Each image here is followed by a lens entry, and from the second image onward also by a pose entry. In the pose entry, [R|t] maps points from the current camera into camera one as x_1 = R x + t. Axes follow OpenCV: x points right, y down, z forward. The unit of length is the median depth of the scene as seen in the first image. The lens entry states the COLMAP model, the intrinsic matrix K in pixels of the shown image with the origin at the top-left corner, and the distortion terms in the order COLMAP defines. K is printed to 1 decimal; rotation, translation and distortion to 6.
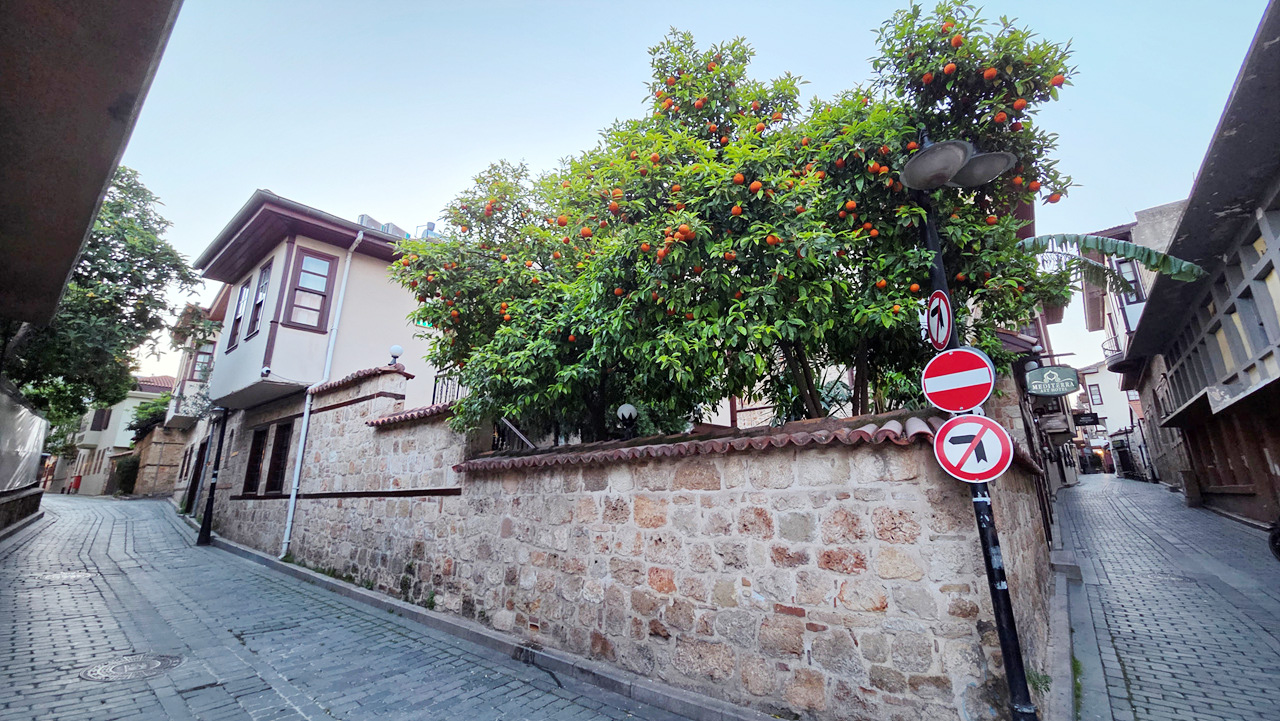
lens RADIAL K [[524.1, 0, 651.7], [0, 524.1, 355.5], [0, 0, 1]] dist [-0.003244, 0.001726]
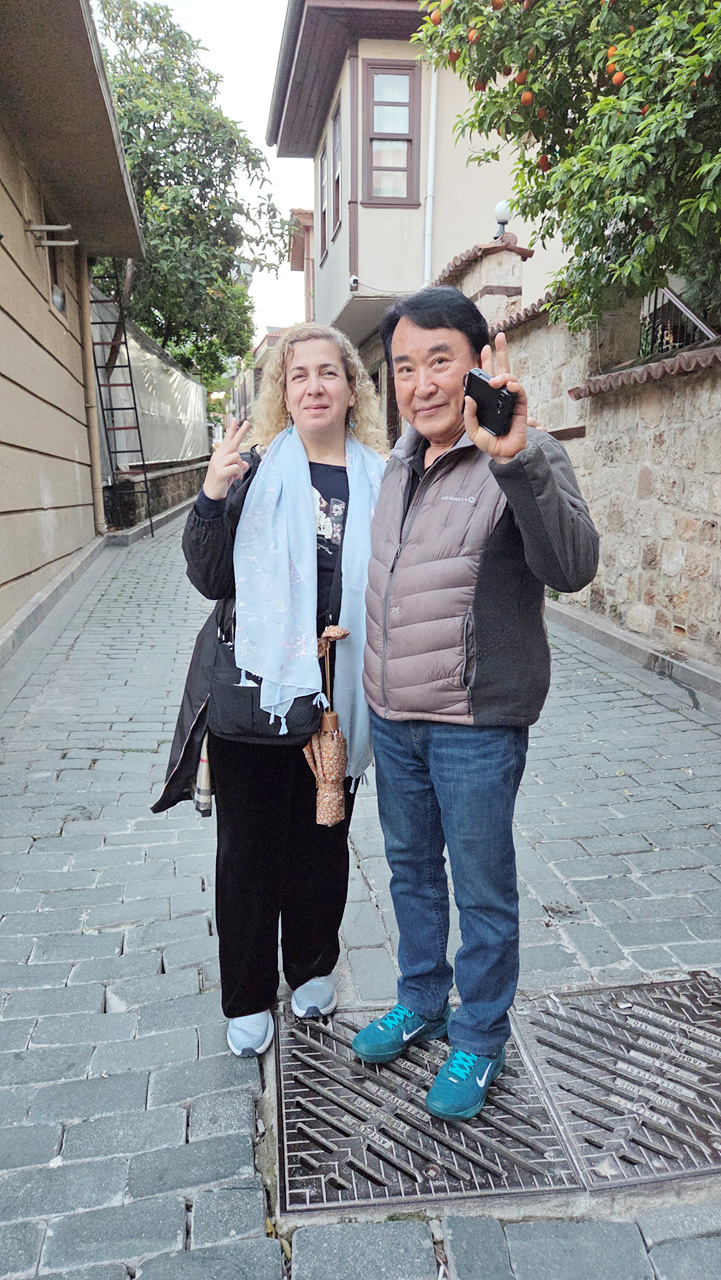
lens RADIAL K [[855.6, 0, 363.9], [0, 855.6, 648.8], [0, 0, 1]] dist [0.083376, -0.076910]
pose [[0.756458, 0.124814, -0.642022, 0.189348], [0.168947, 0.911018, 0.376169, 0.086779], [0.631845, -0.393024, 0.668060, 0.045659]]
